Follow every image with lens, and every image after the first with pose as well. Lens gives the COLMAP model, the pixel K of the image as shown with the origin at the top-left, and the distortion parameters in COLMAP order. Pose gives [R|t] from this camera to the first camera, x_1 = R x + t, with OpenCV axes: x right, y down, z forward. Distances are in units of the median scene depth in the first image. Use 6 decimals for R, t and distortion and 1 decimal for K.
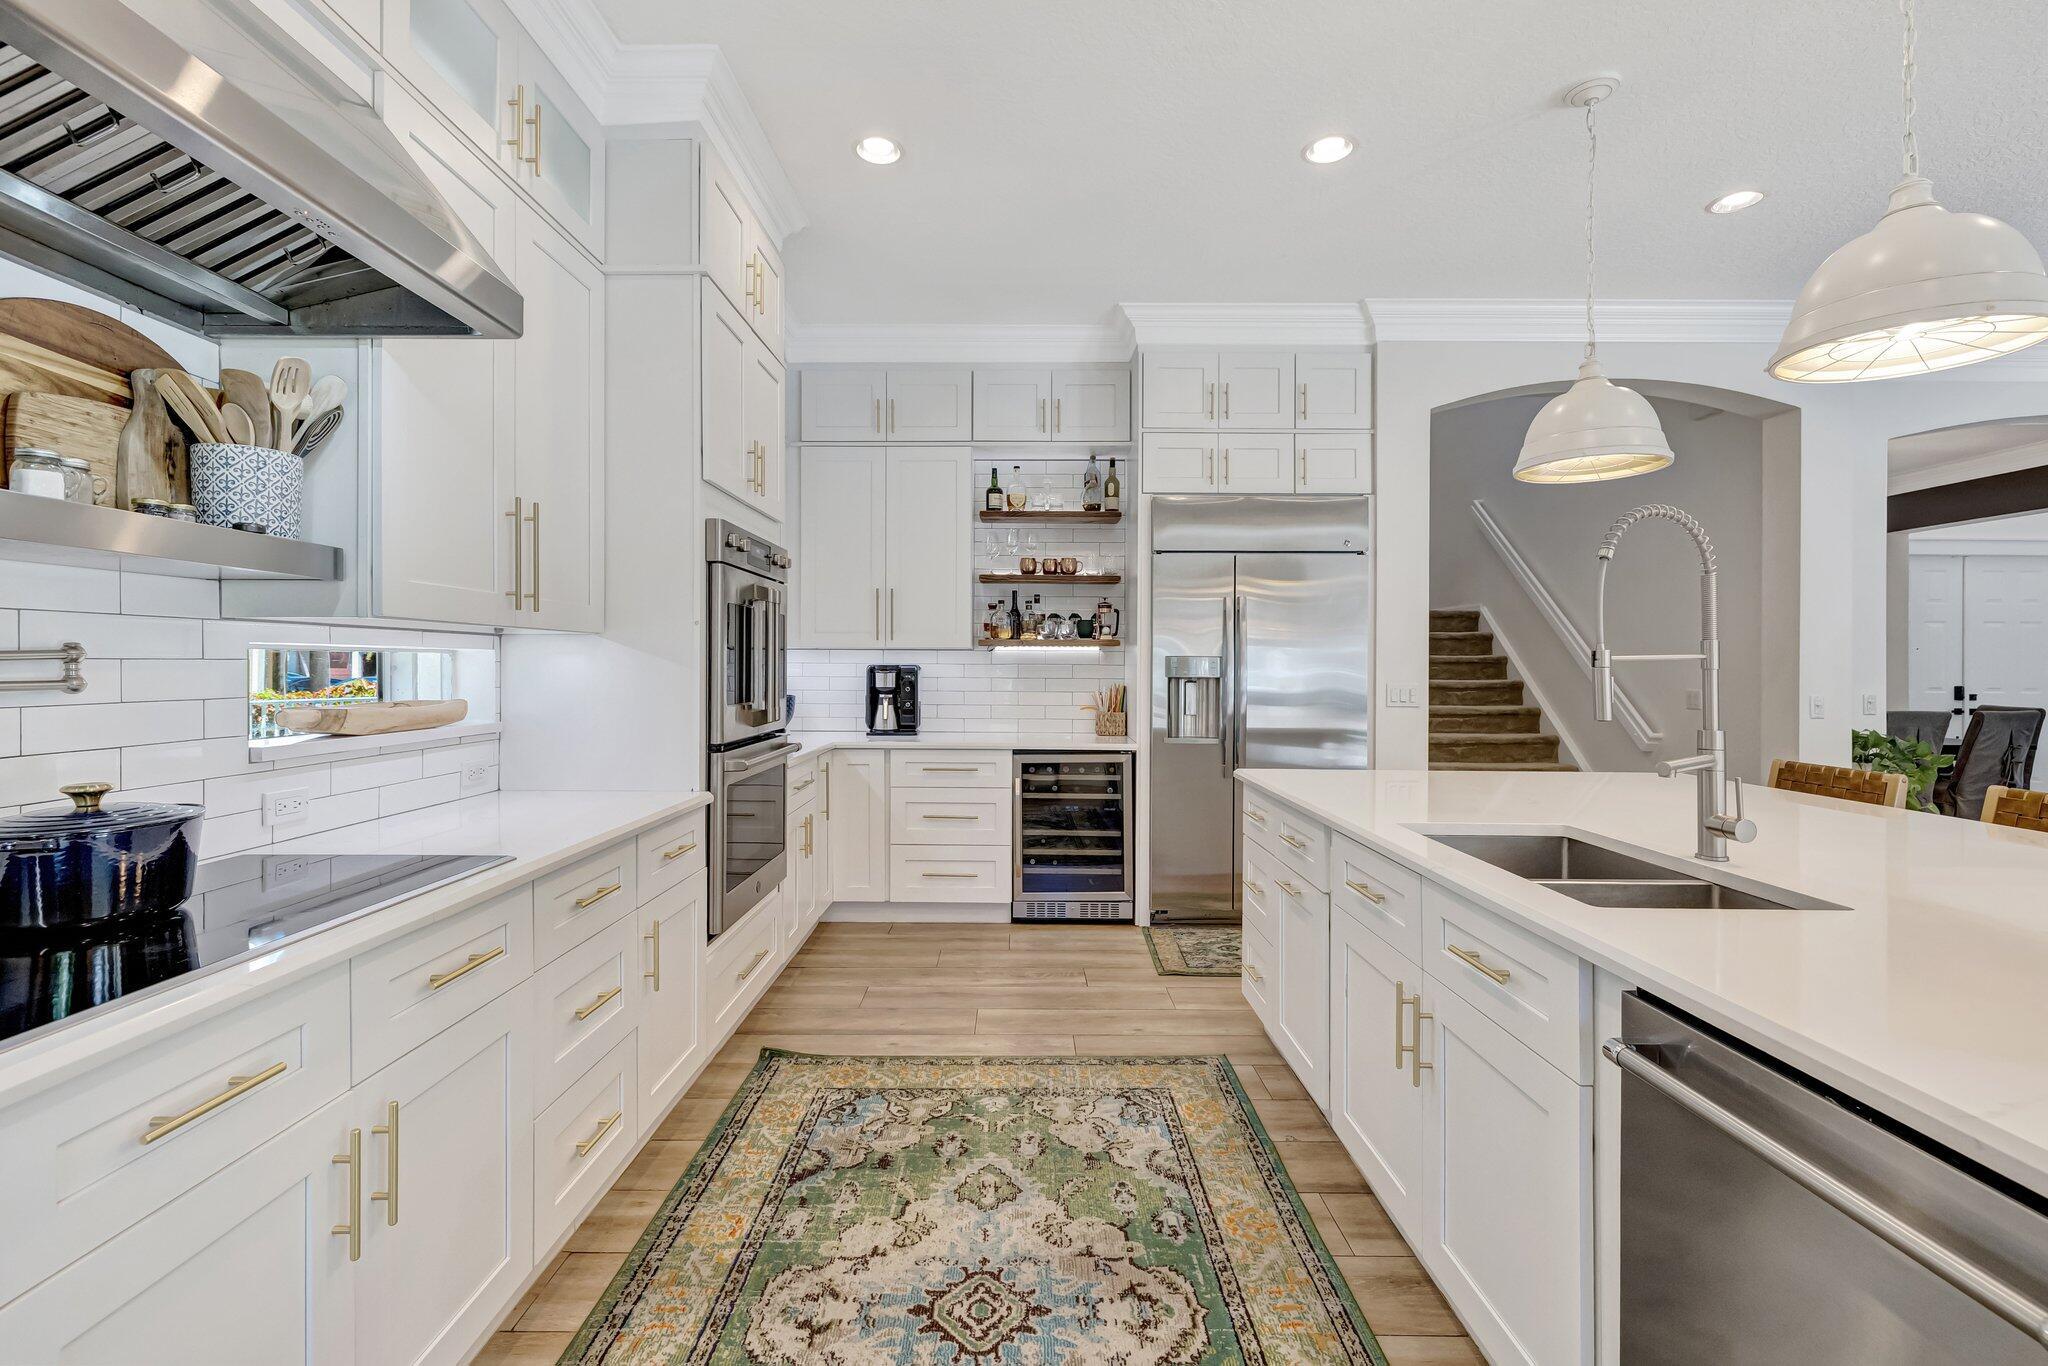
lens RADIAL K [[881.7, 0, 1004.2], [0, 881.7, 677.8], [0, 0, 1]] dist [-0.002057, 0.000227]
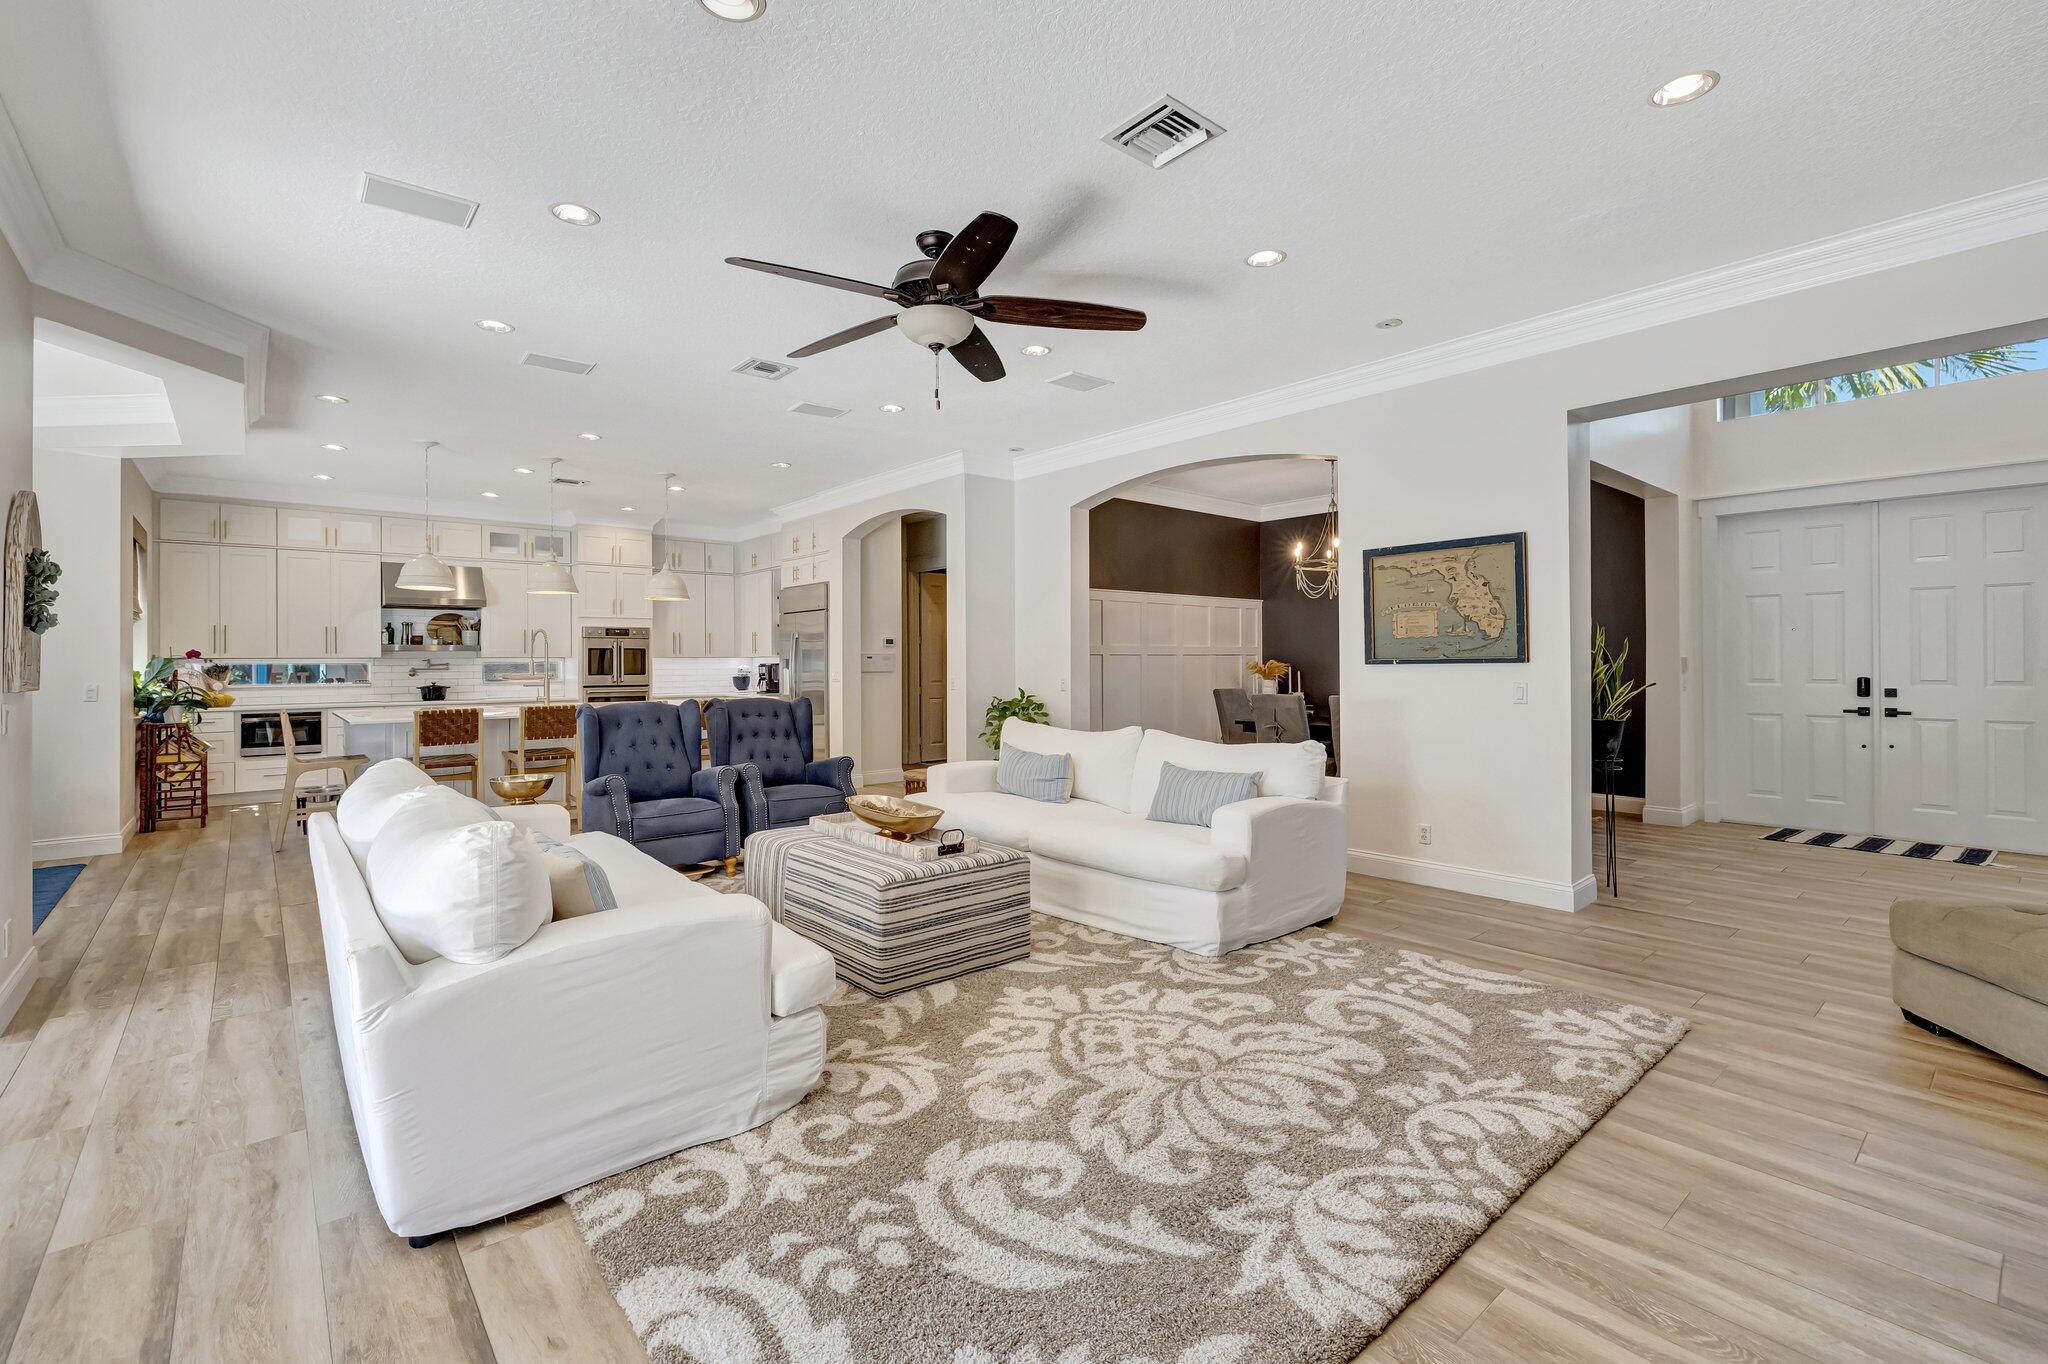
lens RADIAL K [[881.7, 0, 1006.9], [0, 881.7, 660.3], [0, 0, 1]] dist [-0.002057, 0.000227]
pose [[0.651210, -0.010151, -0.758830, 2.446357], [-0.000915, 0.999899, -0.014161, 0.011575], [0.758897, 0.009917, 0.651135, -0.053612]]
